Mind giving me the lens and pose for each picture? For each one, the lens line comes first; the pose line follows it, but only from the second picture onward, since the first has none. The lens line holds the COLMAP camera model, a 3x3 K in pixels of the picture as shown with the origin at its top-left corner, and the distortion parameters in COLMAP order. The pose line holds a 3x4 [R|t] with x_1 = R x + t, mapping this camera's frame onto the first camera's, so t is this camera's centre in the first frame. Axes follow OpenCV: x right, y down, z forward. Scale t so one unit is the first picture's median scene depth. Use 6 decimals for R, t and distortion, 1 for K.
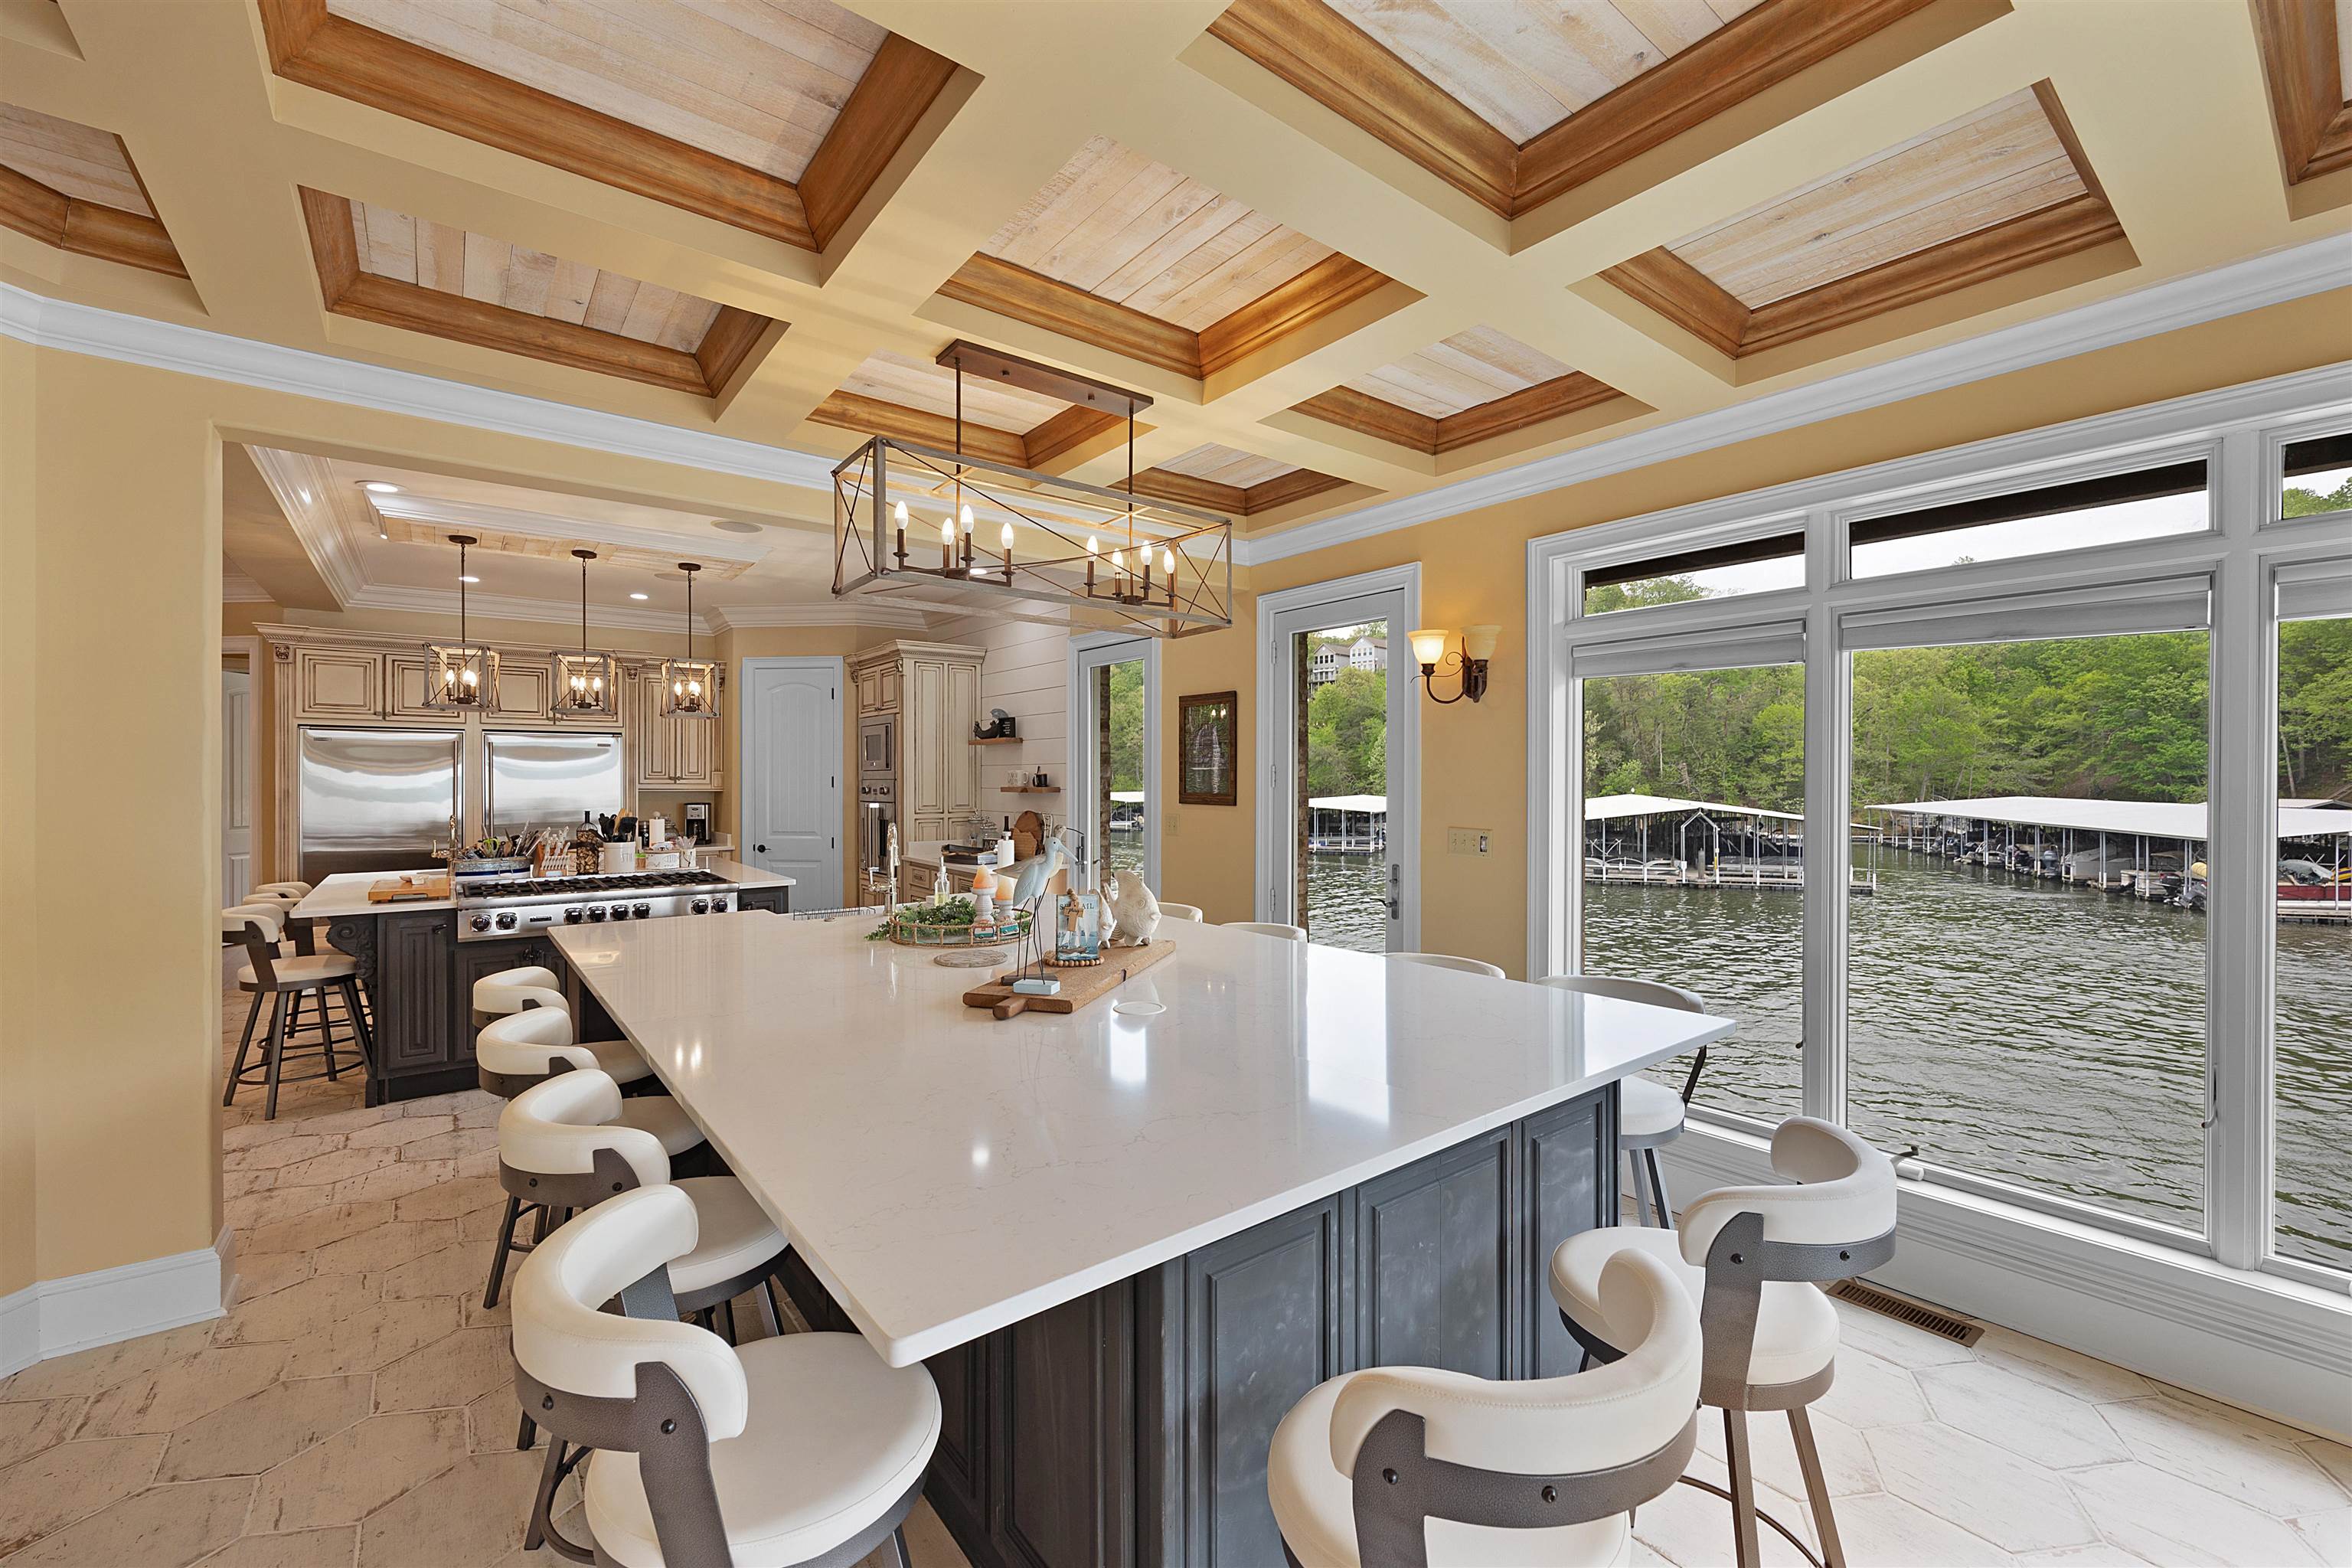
lens RADIAL K [[953.4, 0, 1186.8], [0, 953.4, 789.5], [0, 0, 1]] dist [0.000369, -0.000580]
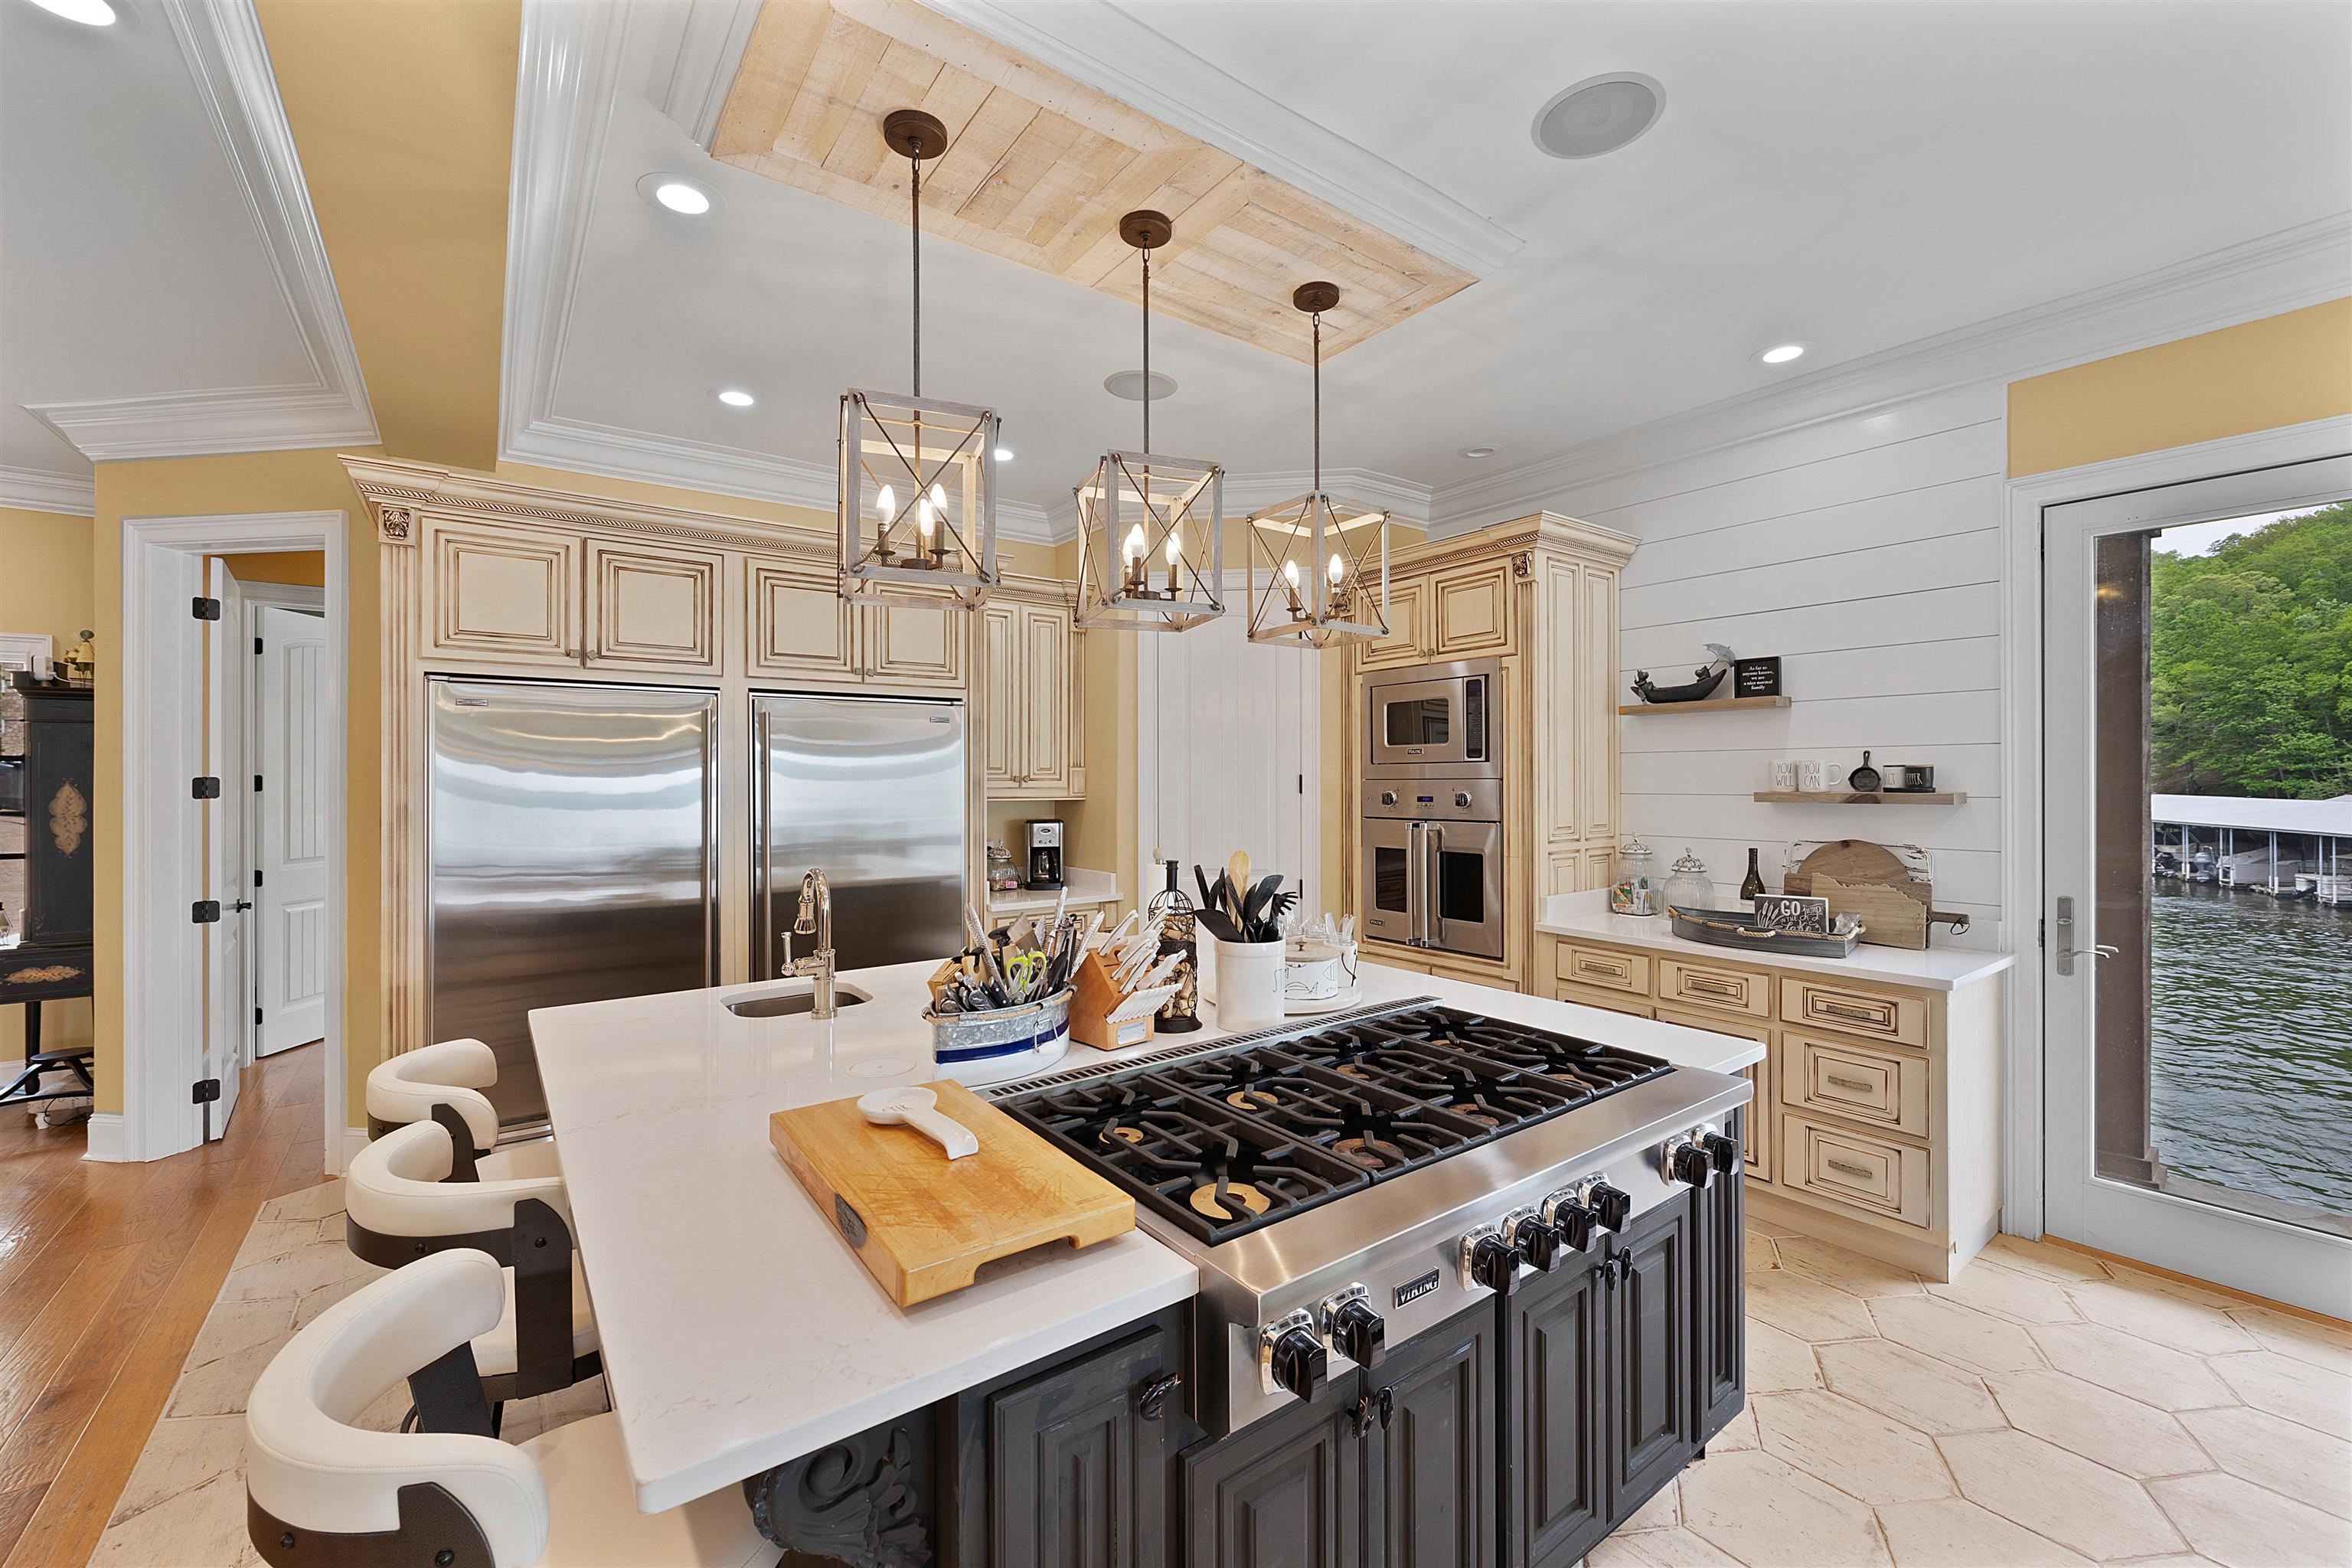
lens RADIAL K [[953.4, 0, 1188.3], [0, 953.4, 779.8], [0, 0, 1]] dist [0.000369, -0.000580]
pose [[0.999720, -0.003794, -0.023370, -0.077178], [0.003563, 0.999945, -0.009908, -0.000861], [0.023407, 0.009822, 0.999678, 0.075767]]
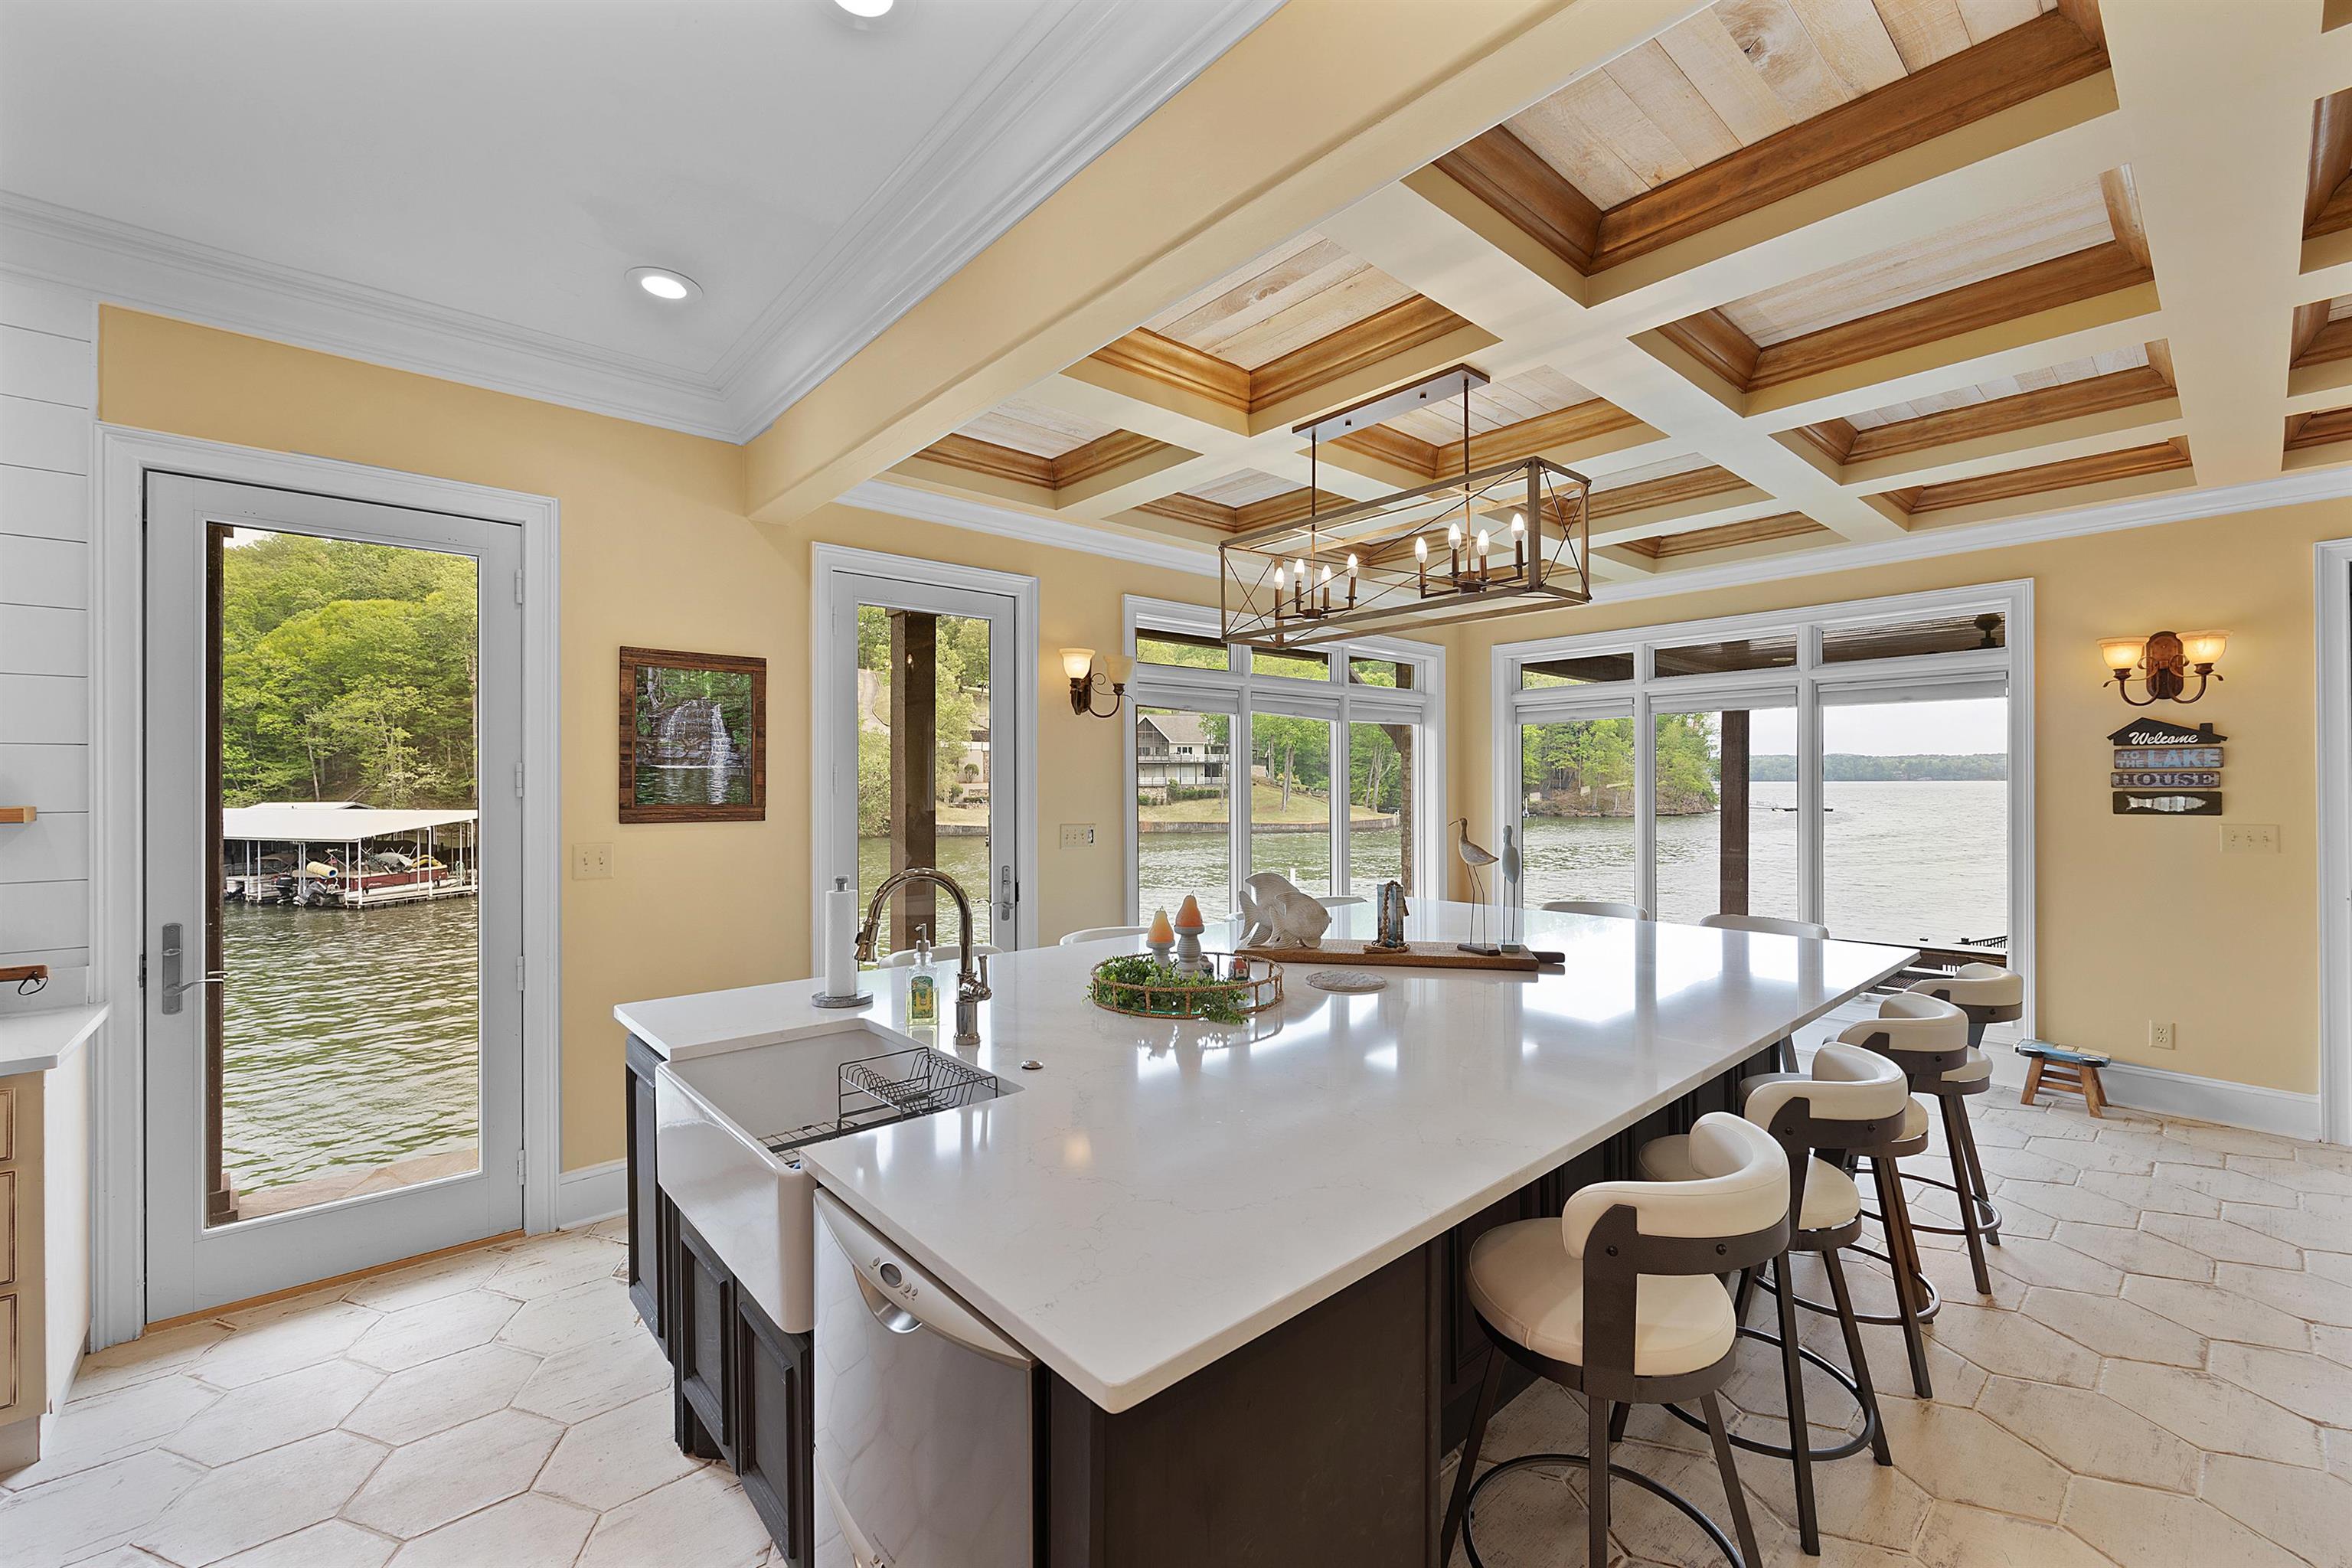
lens RADIAL K [[953.4, 0, 1178.1], [0, 953.4, 776.9], [0, 0, 1]] dist [0.000369, -0.000580]
pose [[-0.055306, 0.004730, 0.998458, -0.079080], [0.015114, 0.999878, -0.003900, -0.000922], [-0.998355, 0.014875, -0.055371, 0.086058]]
